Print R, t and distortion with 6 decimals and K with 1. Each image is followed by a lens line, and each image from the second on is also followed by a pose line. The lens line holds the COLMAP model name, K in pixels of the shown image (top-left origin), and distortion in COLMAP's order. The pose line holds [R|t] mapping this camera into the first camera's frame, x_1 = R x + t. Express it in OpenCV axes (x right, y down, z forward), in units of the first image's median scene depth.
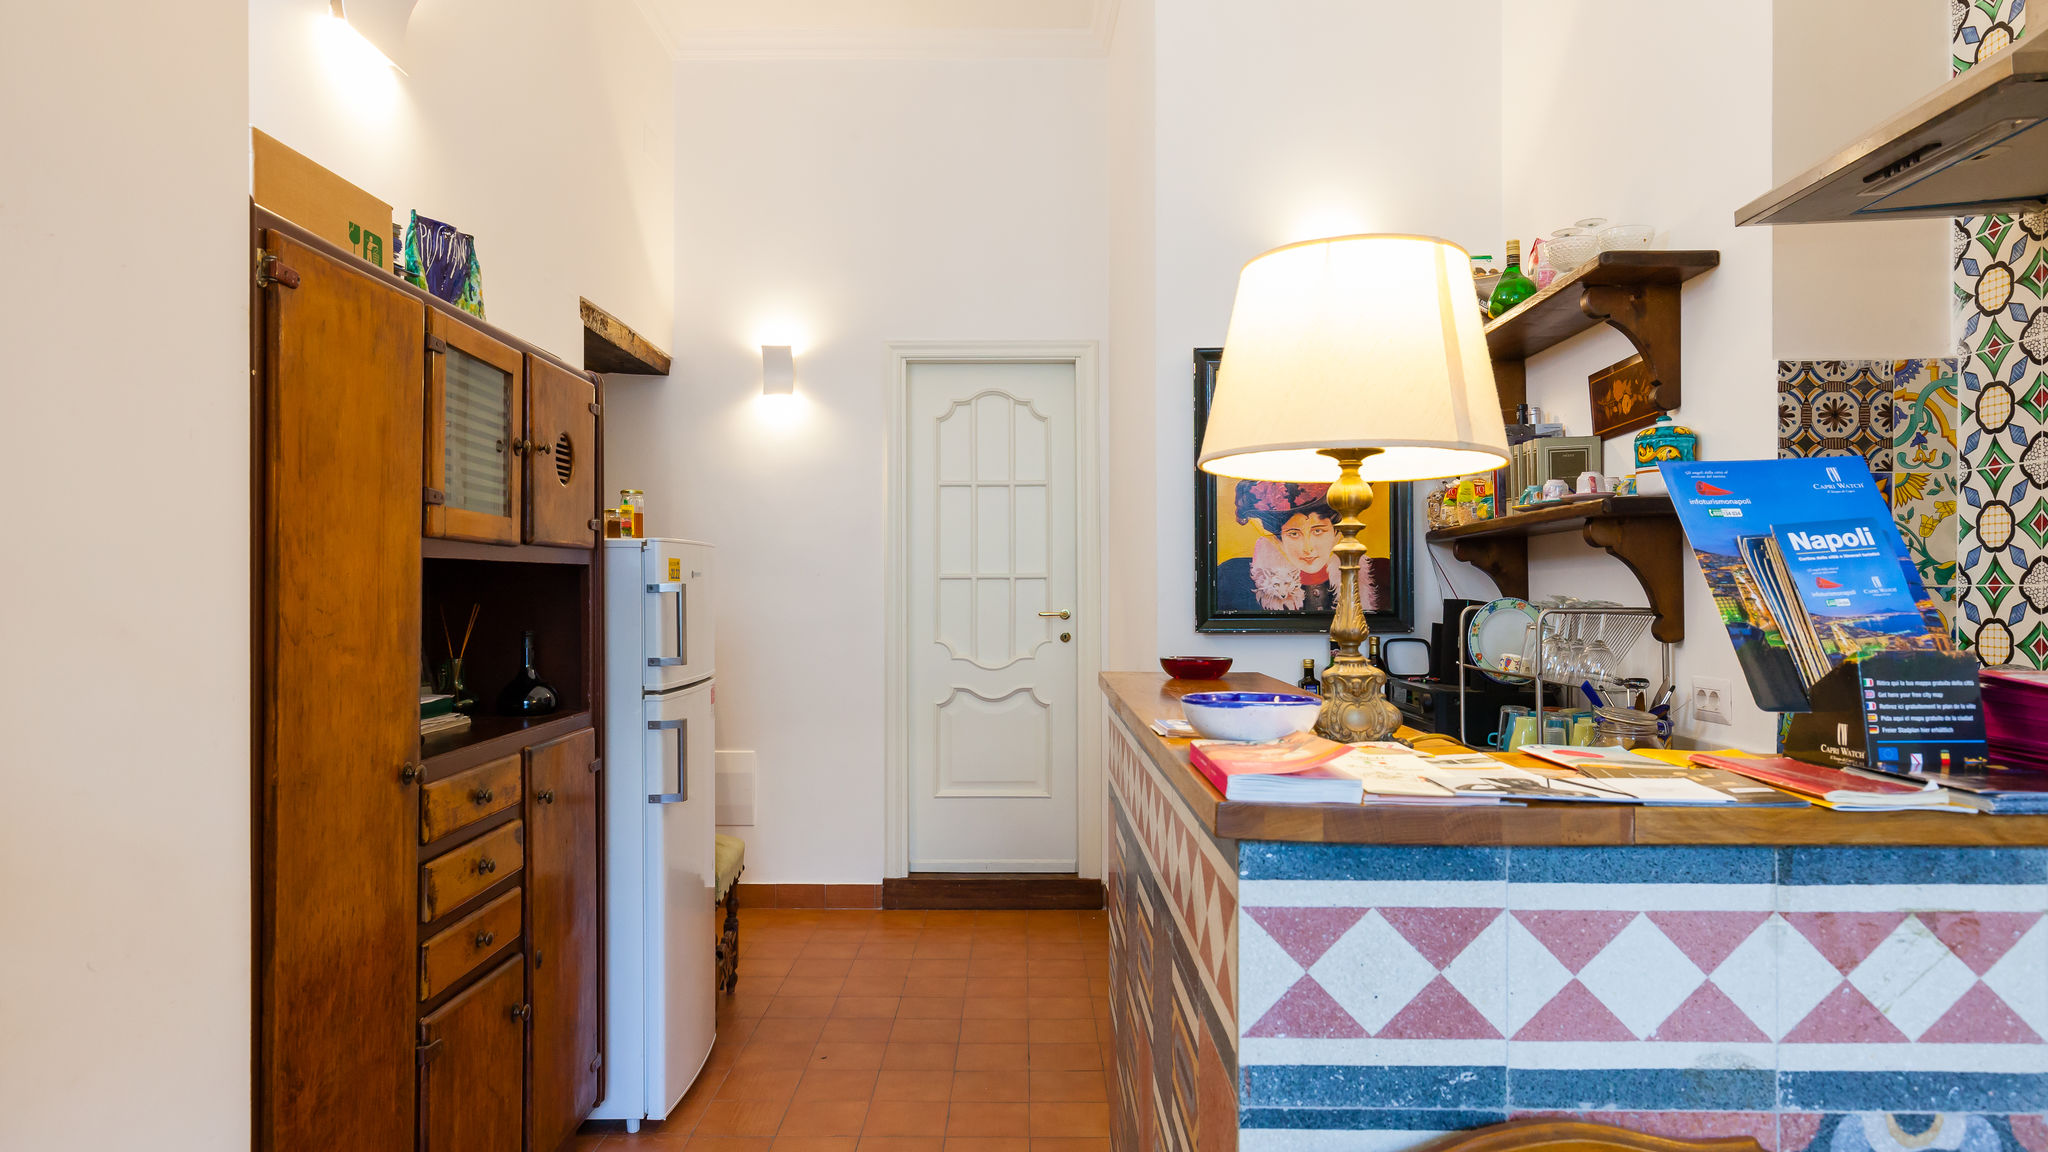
lens RADIAL K [[1216.6, 0, 1011.0], [0, 1216.6, 579.9], [0, 0, 1]] dist [0.003853, 0.000974]
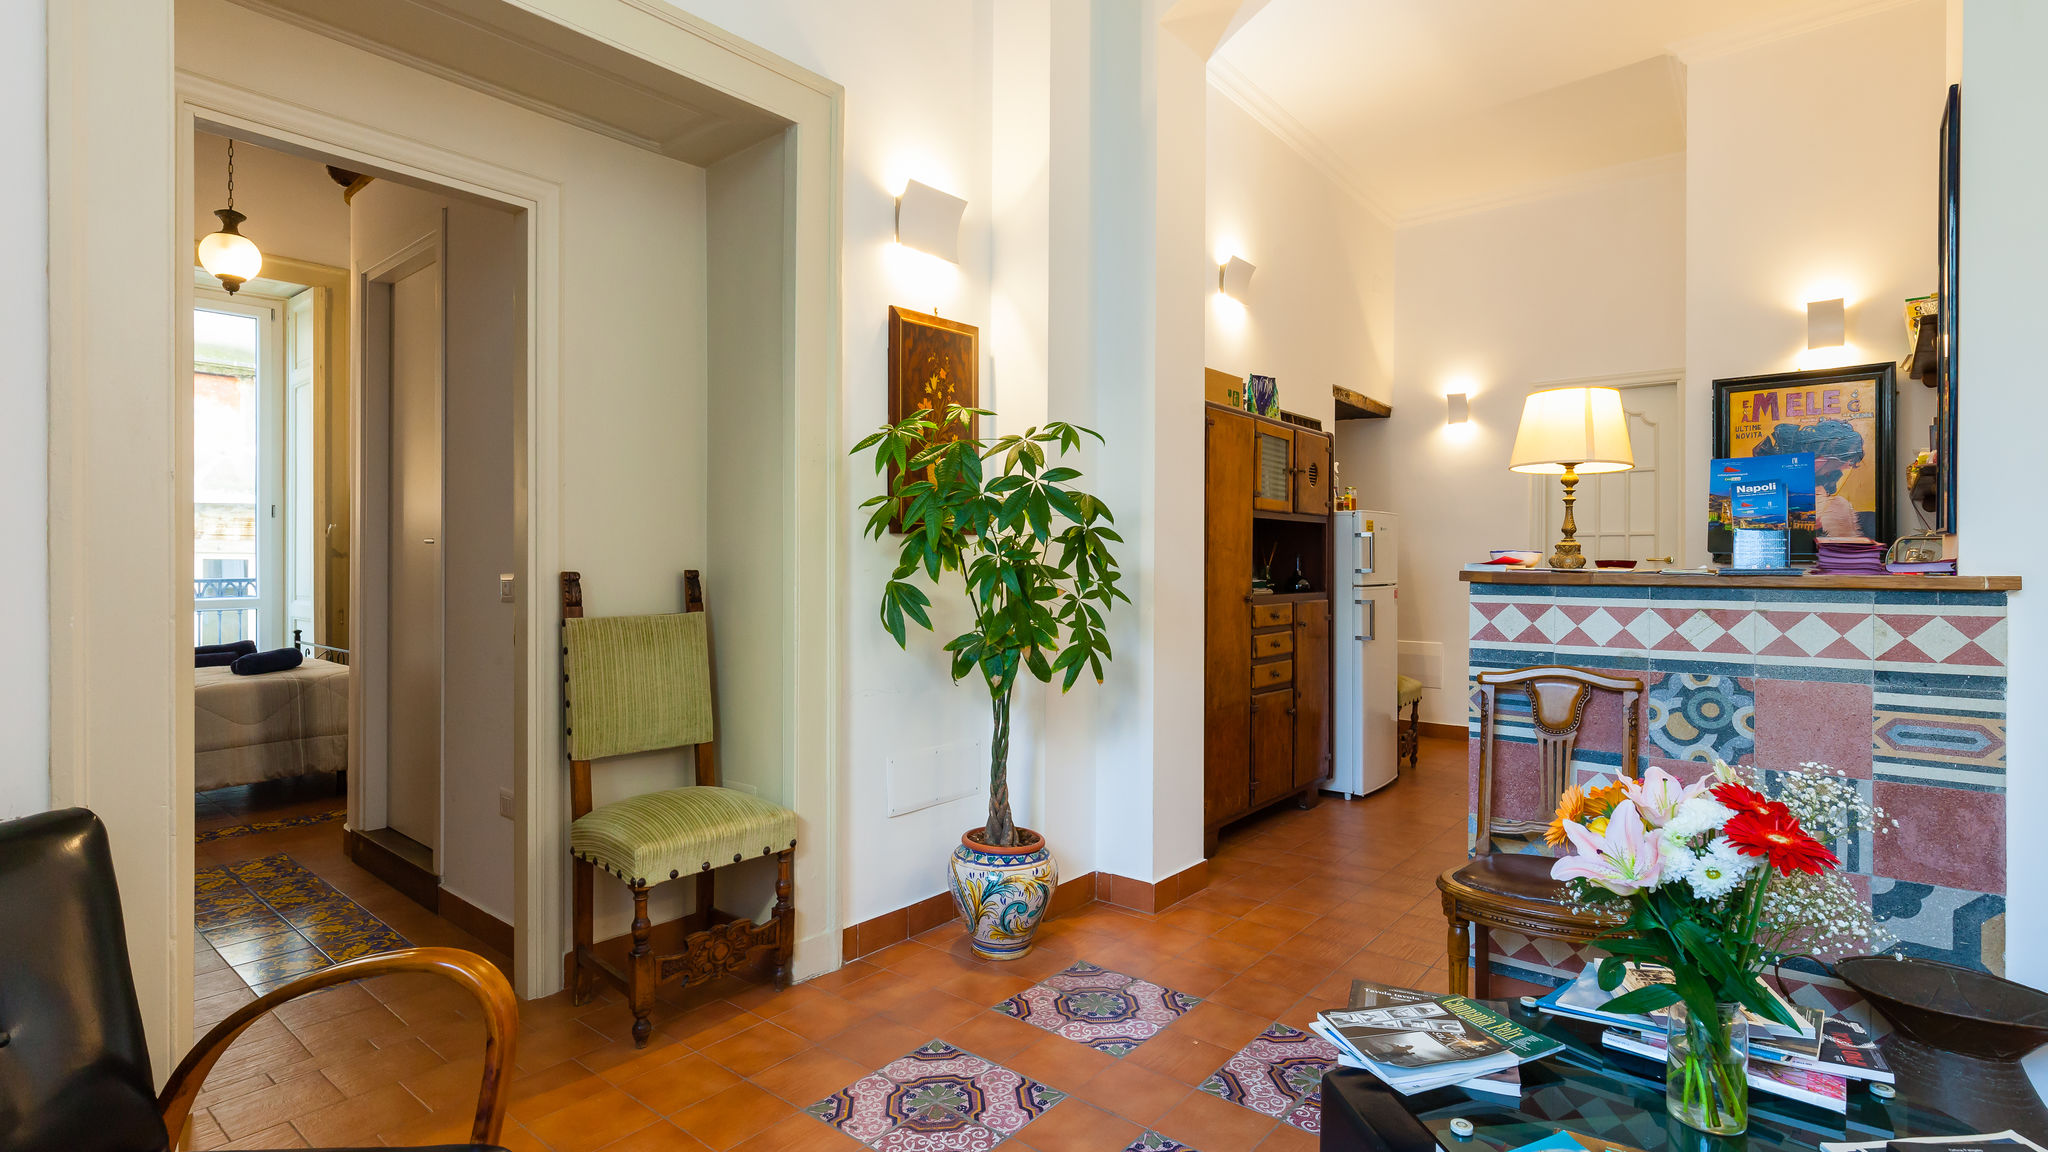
lens RADIAL K [[1028.2, 0, 1024.6], [0, 1028.2, 563.1], [0, 0, 1]] dist [0.020685, -0.012711]
pose [[0.782188, 0.003769, -0.623031, 0.444499], [-0.003320, 0.999993, 0.001881, 0.068007], [0.623034, 0.000597, 0.782195, -0.901475]]
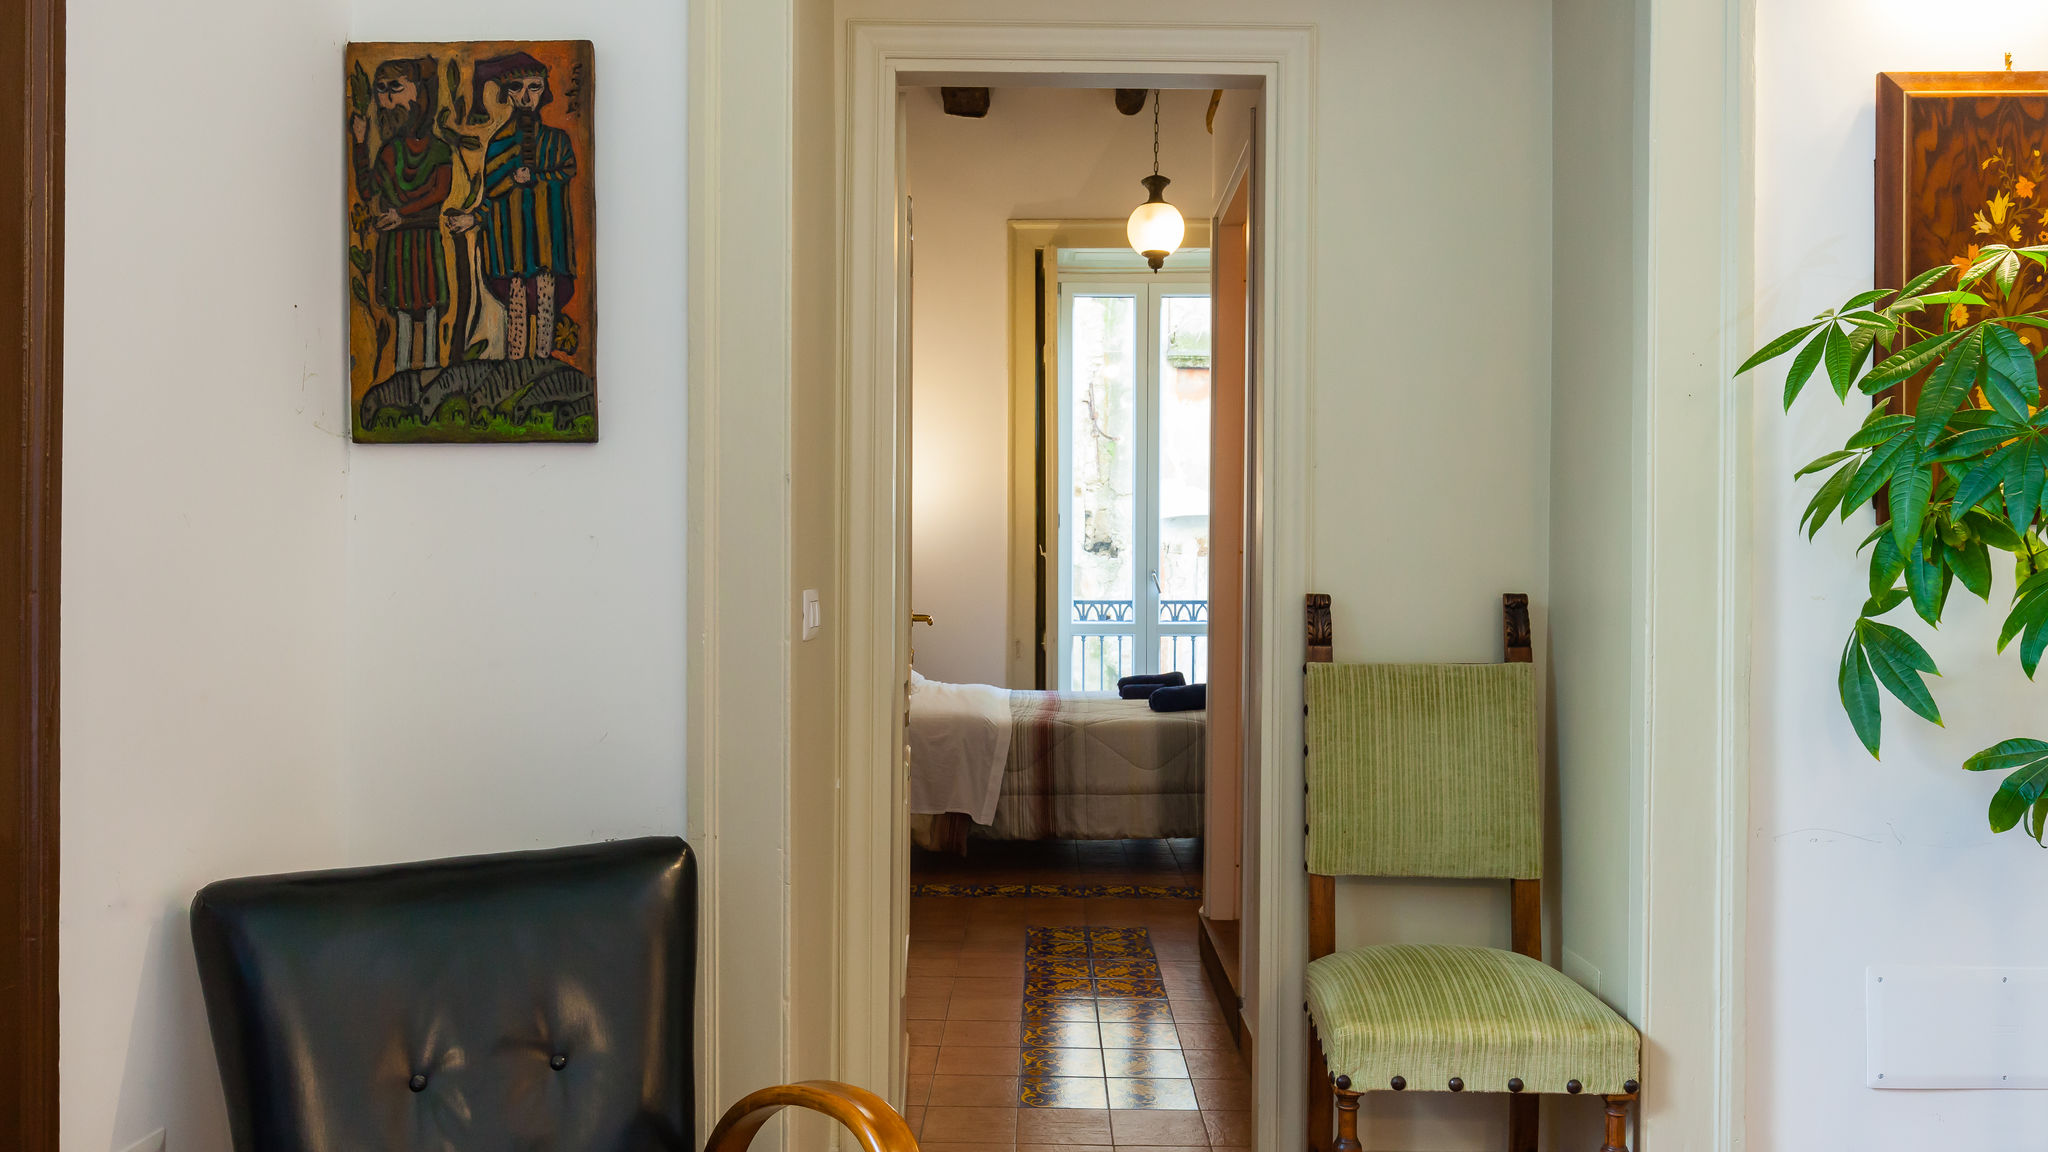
lens RADIAL K [[1444.9, 0, 1024.0], [0, 1444.9, 576.0], [0, 0, 1]] dist [-0.001747, -0.000490]
pose [[-0.005292, -0.000619, -0.999986, 0.423338], [-0.007409, 0.999972, -0.000580, 0.070580], [0.999959, 0.007406, -0.005296, -0.518404]]
